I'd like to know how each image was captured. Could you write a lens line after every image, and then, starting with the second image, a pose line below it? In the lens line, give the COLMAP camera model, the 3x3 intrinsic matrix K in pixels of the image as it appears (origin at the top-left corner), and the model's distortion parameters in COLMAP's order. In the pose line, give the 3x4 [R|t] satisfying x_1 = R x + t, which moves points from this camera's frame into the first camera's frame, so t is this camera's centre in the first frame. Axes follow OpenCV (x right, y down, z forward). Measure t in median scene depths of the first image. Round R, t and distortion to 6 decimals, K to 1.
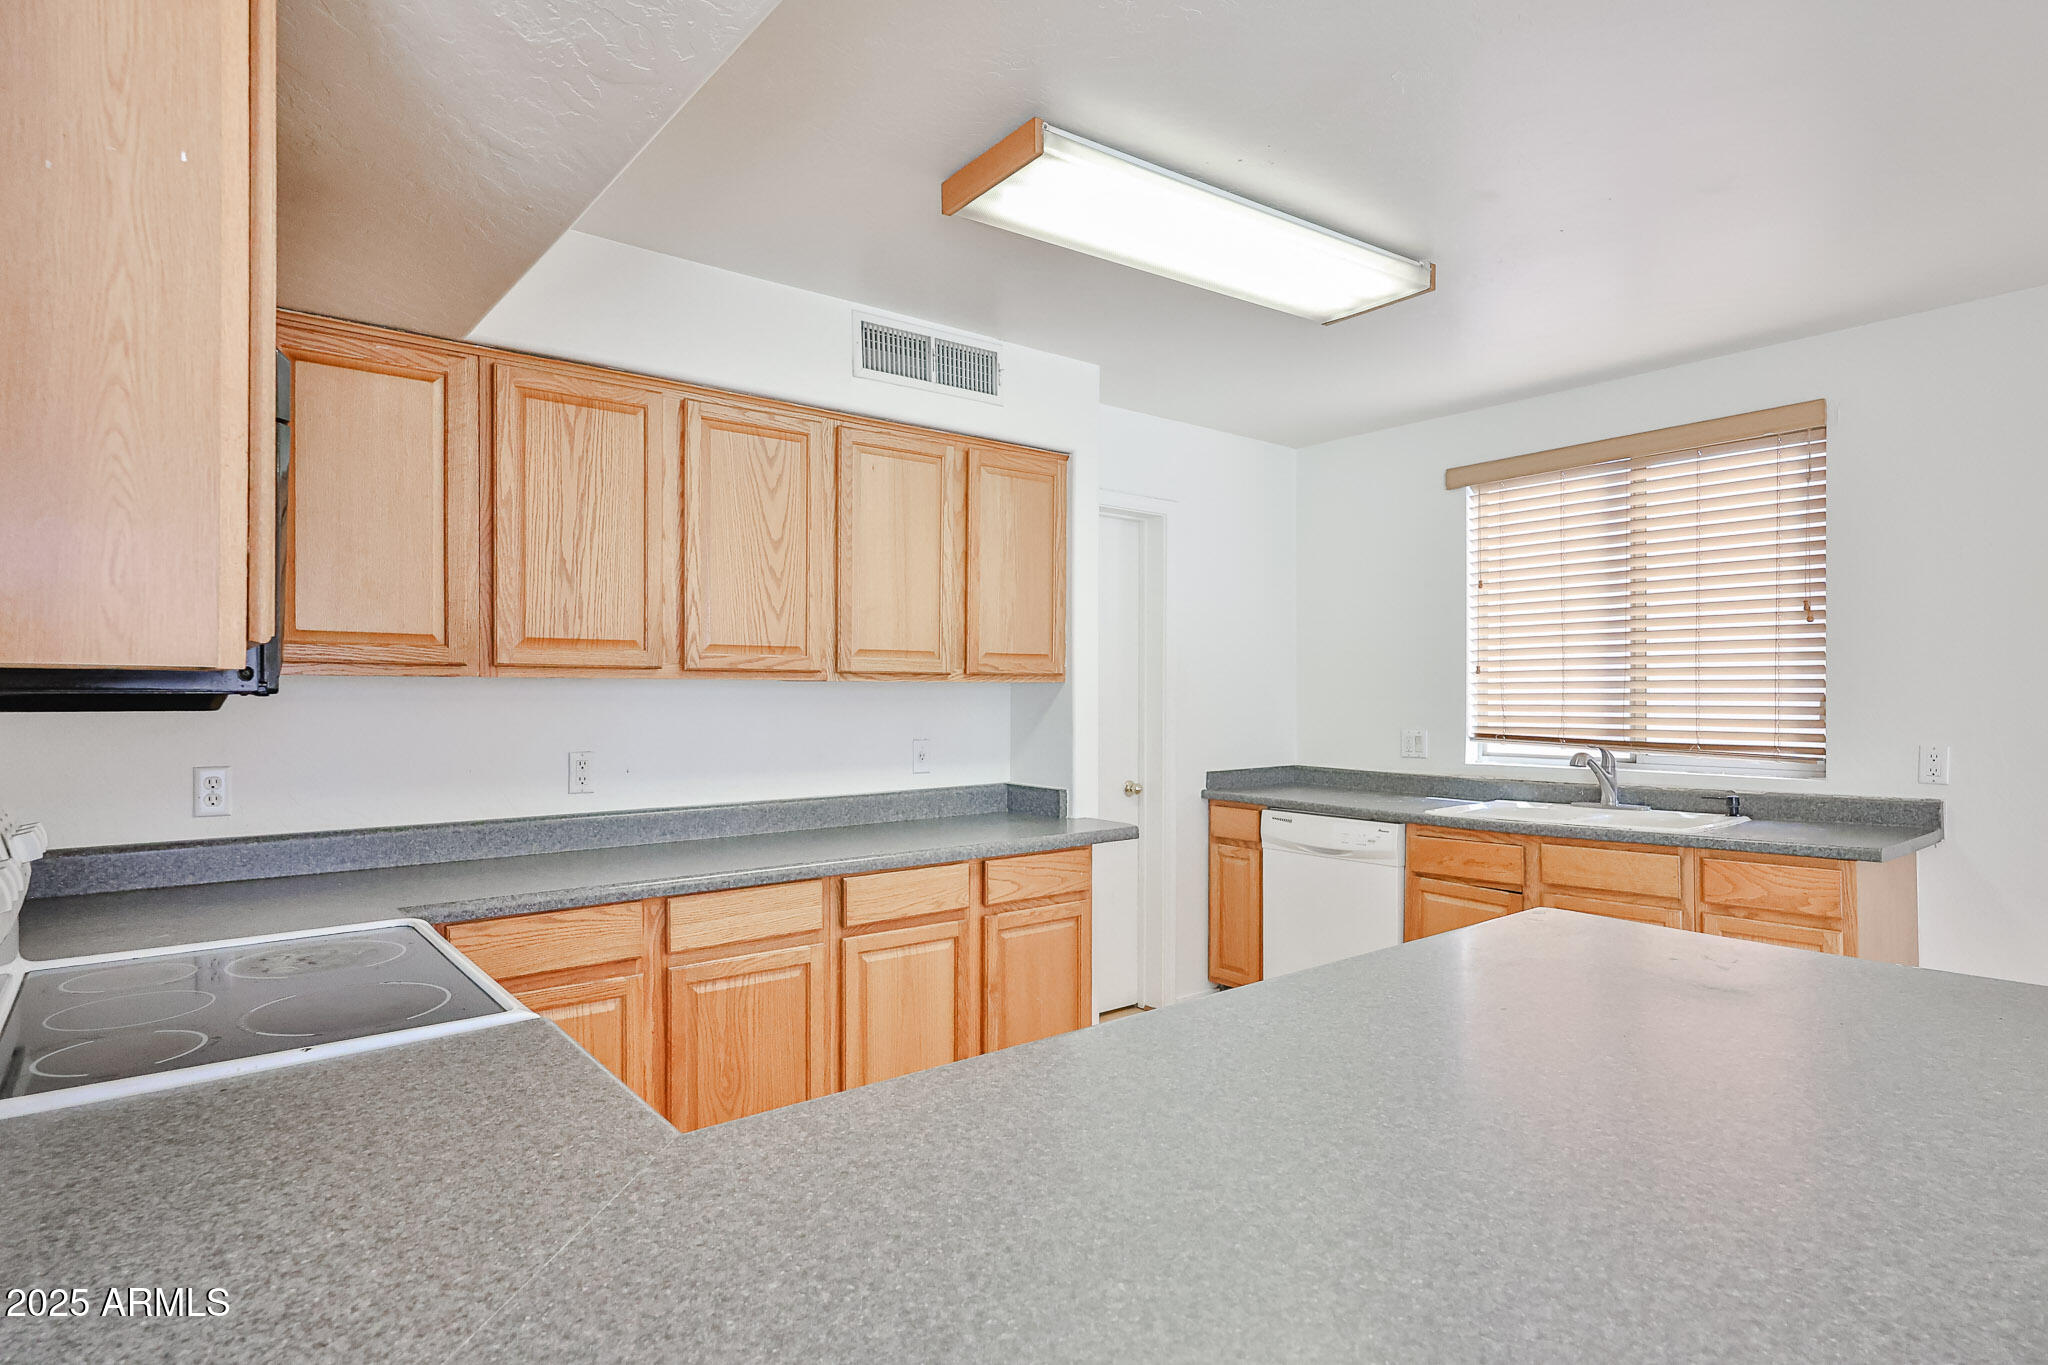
lens RADIAL K [[1070.2, 0, 999.0], [0, 1070.2, 689.1], [0, 0, 1]] dist [0.003087, 0.000269]
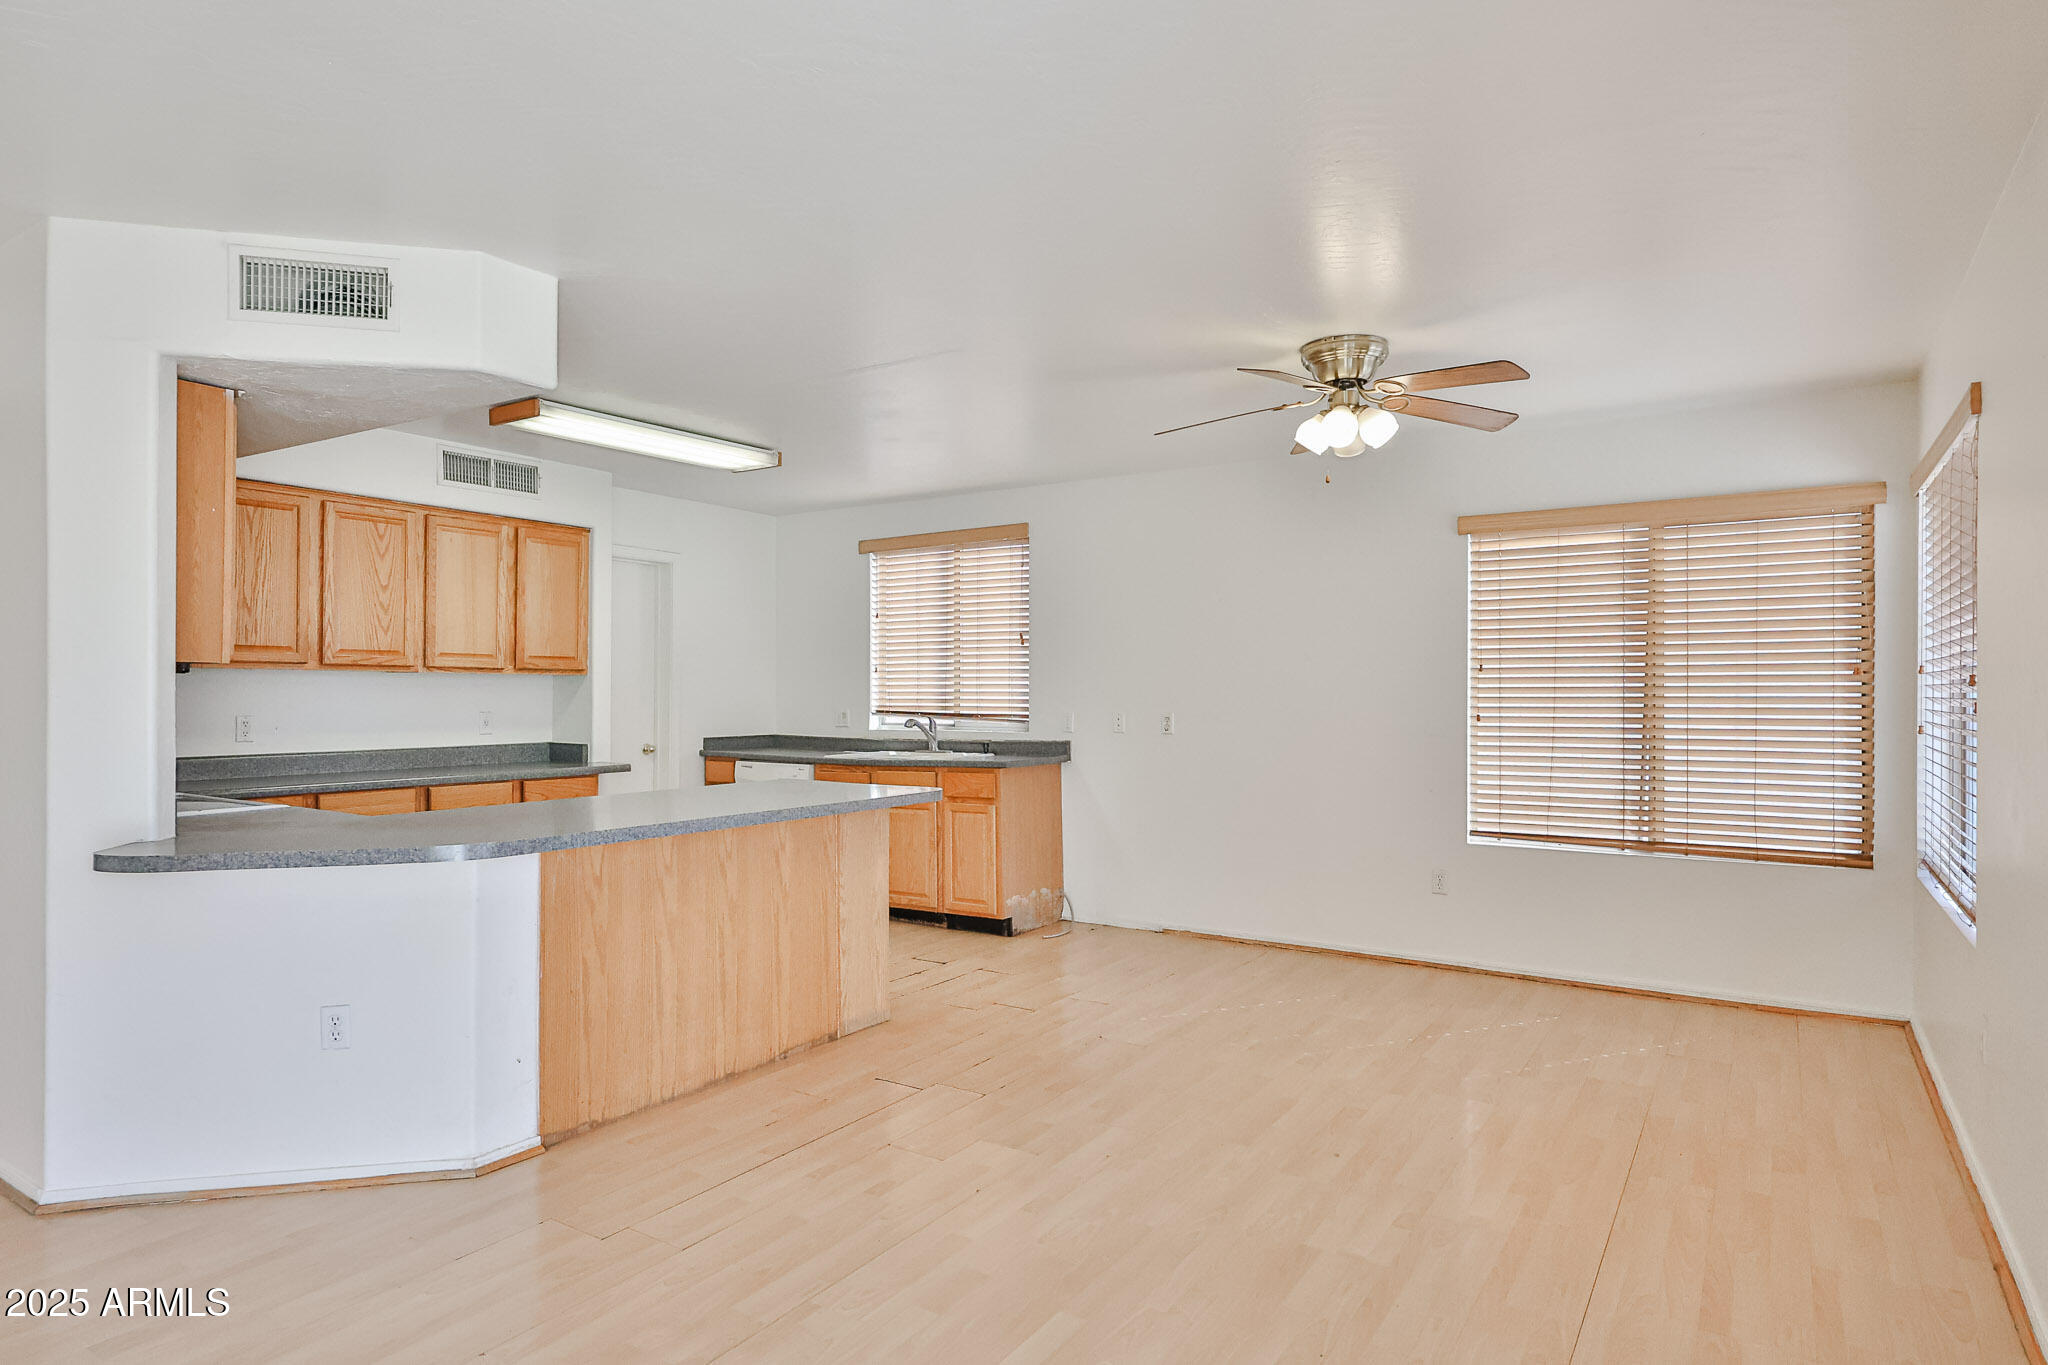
lens RADIAL K [[1165.0, 0, 1018.8], [0, 1165.0, 688.4], [0, 0, 1]] dist [0.000275, 0.000352]
pose [[0.947125, 0.004992, 0.320827, 0.122814], [-0.004821, 0.999987, -0.001328, 0.013652], [-0.320830, -0.000289, 0.947137, -0.878645]]
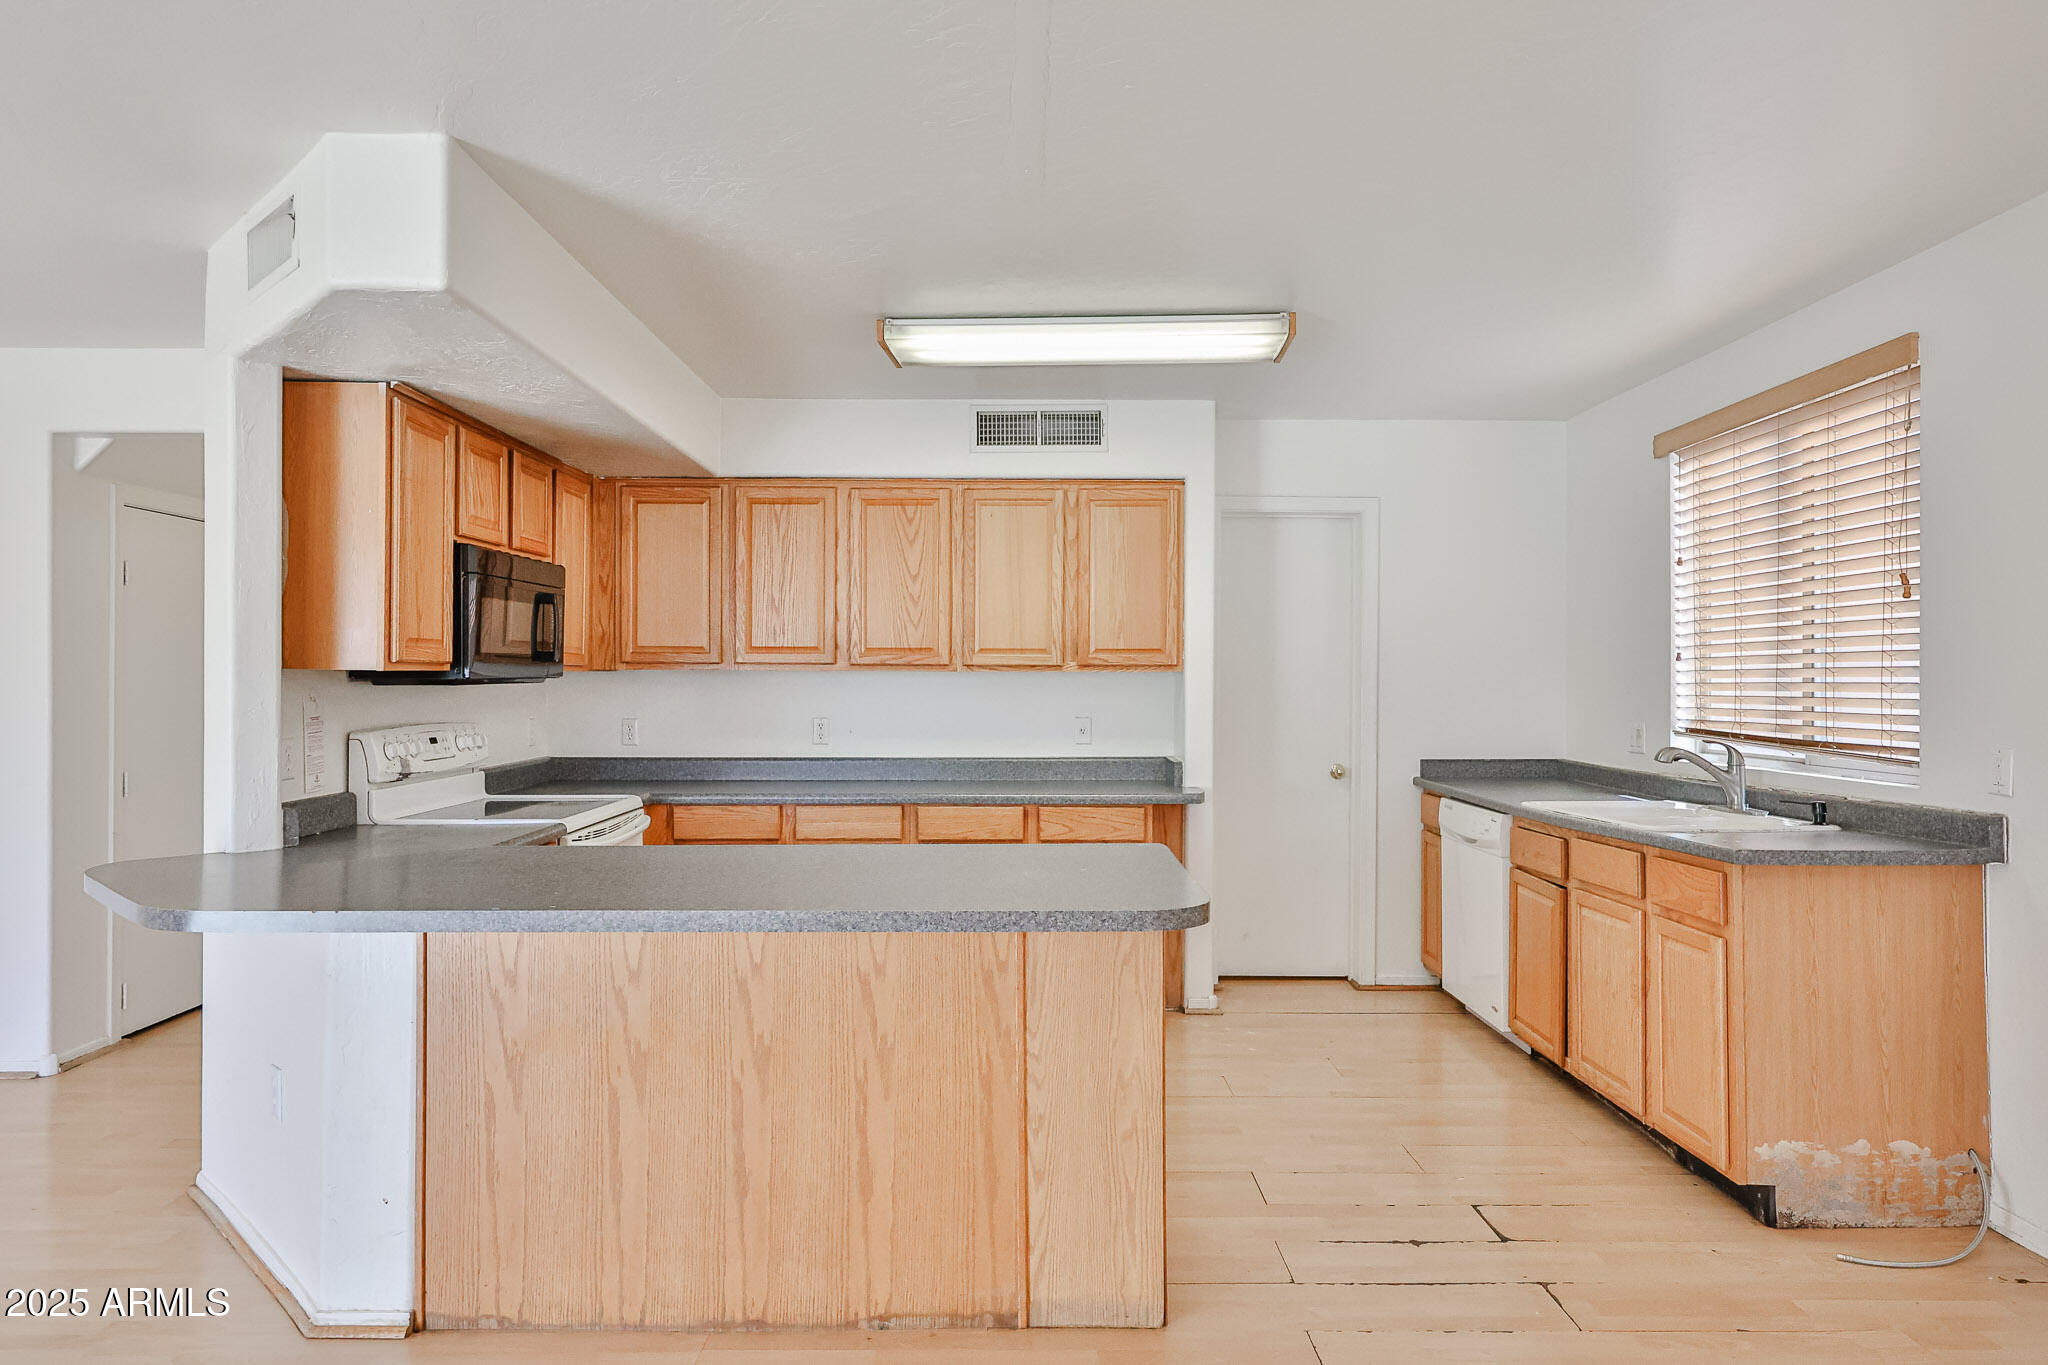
lens RADIAL K [[1198.5, 0, 1024.0], [0, 1198.5, 682.5], [0, 0, 1]] dist [0.002598, 0.000657]
pose [[0.787332, 0.003213, -0.616520, 0.809700], [-0.000131, 0.999987, 0.005045, -0.001324], [0.616529, -0.003892, 0.787323, -0.169333]]
